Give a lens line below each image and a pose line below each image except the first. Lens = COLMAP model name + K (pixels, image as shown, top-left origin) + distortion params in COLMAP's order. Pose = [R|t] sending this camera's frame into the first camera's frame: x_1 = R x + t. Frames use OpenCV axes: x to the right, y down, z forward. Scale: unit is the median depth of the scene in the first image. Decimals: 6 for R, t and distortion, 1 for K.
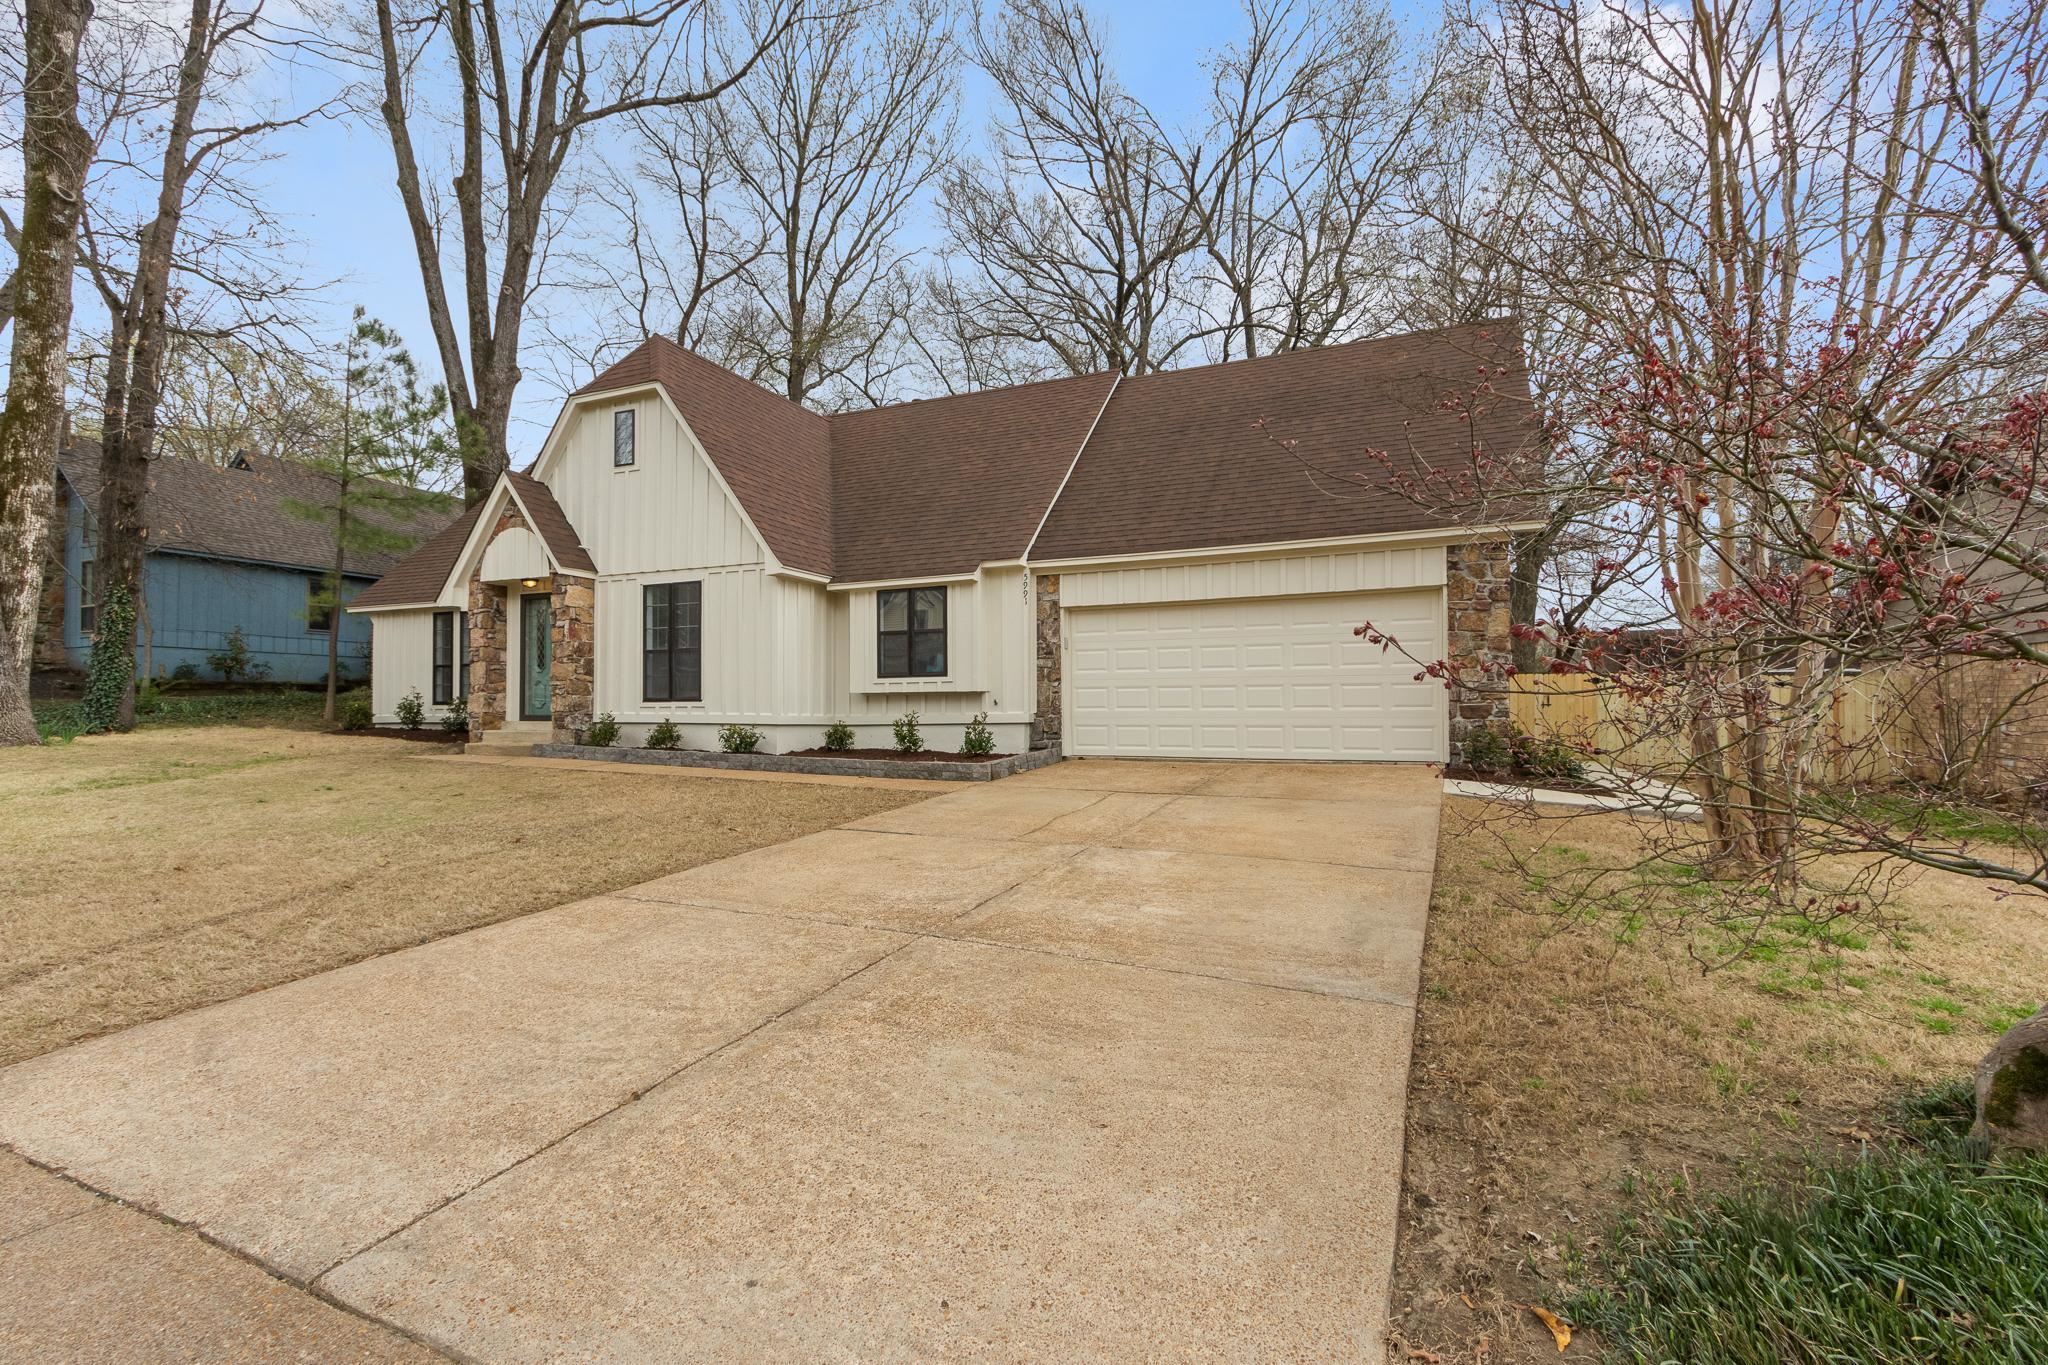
lens RADIAL K [[935.0, 0, 1024.0], [0, 935.0, 682.5], [0, 0, 1]] dist [-0.000049, 0.004136]
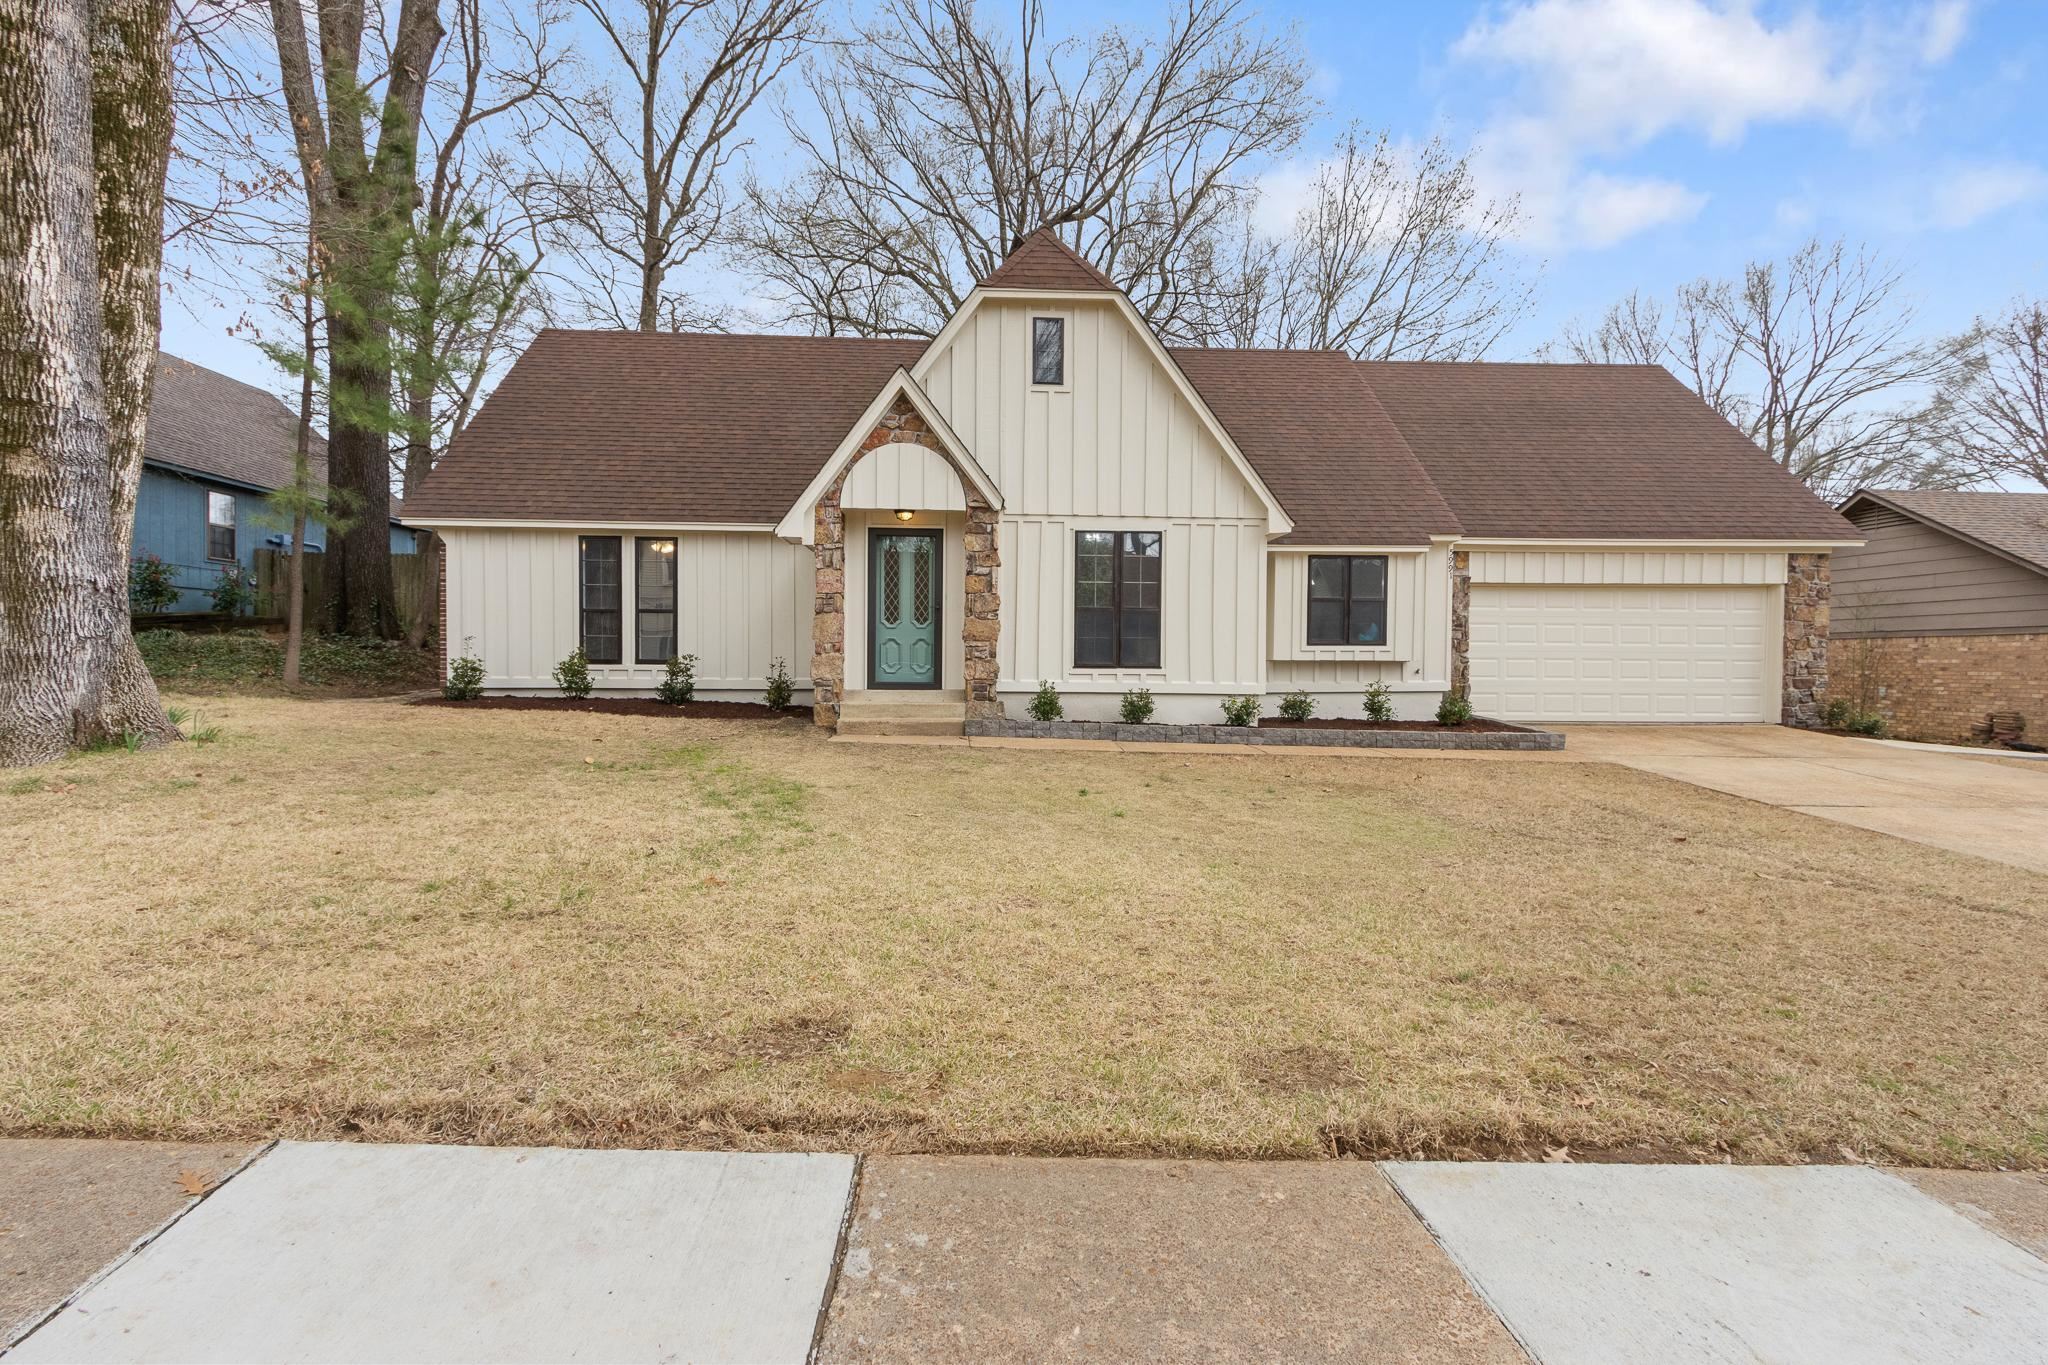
lens RADIAL K [[935.0, 0, 1024.0], [0, 935.0, 682.5], [0, 0, 1]] dist [-0.000049, 0.004136]
pose [[0.890451, -0.000014, 0.455079, -0.859050], [-0.021331, 0.998900, 0.041768, -0.001123], [-0.454579, -0.046899, 0.889471, 0.268914]]
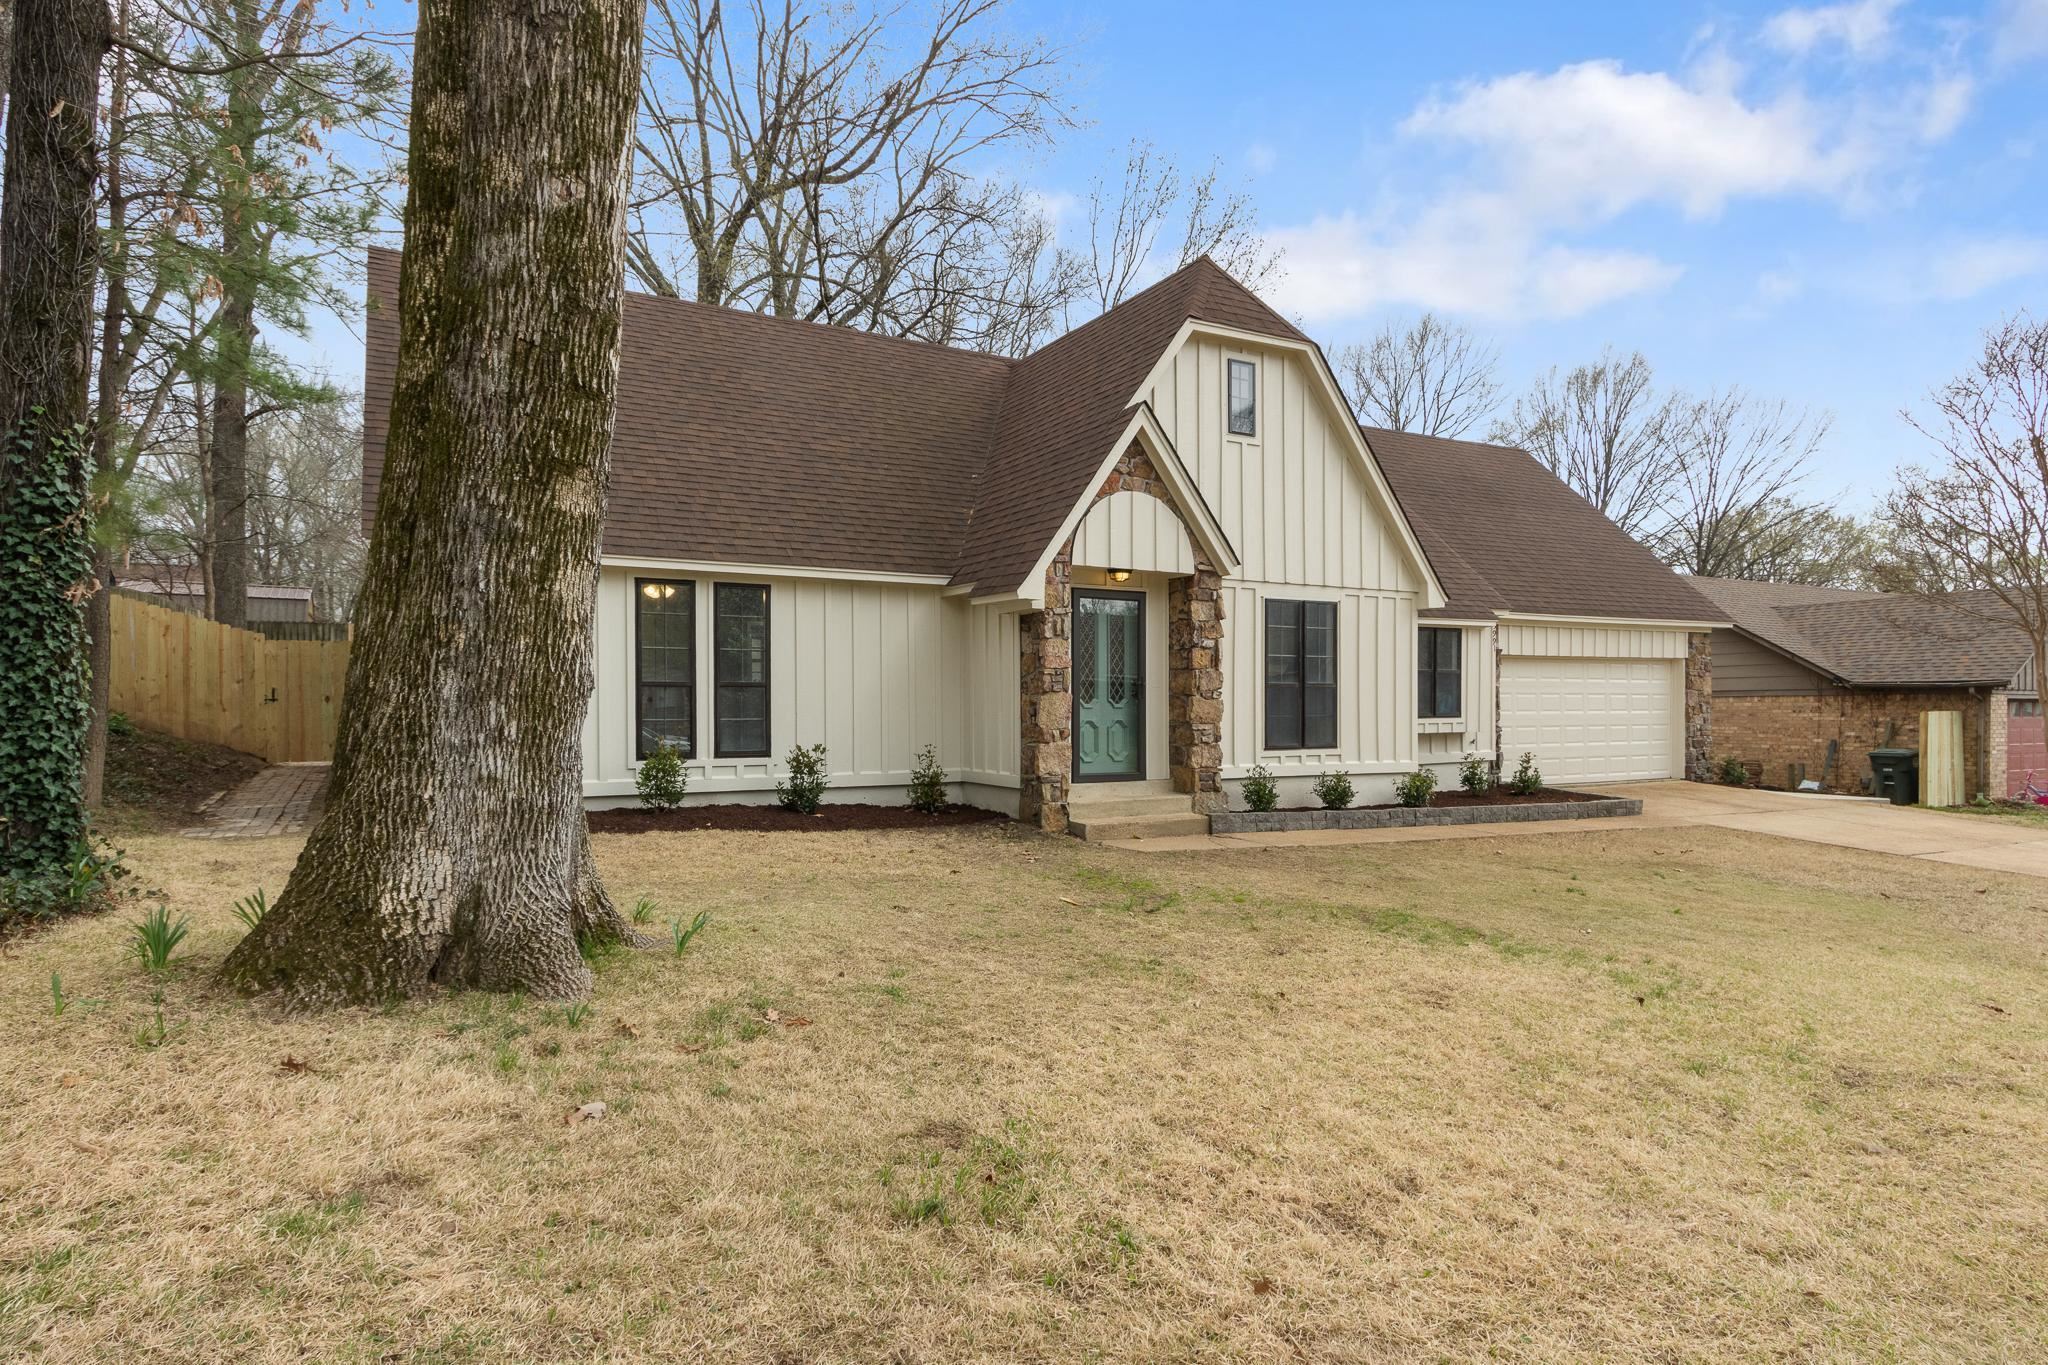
lens RADIAL K [[1103.0, 0, 1025.4], [0, 1103.0, 726.6], [0, 0, 1]] dist [0.000612, 0.000416]
pose [[0.612527, -0.011698, 0.790363, -1.283054], [-0.018939, 0.999386, 0.029469, -0.022818], [-0.790223, -0.033020, 0.611929, 0.615372]]
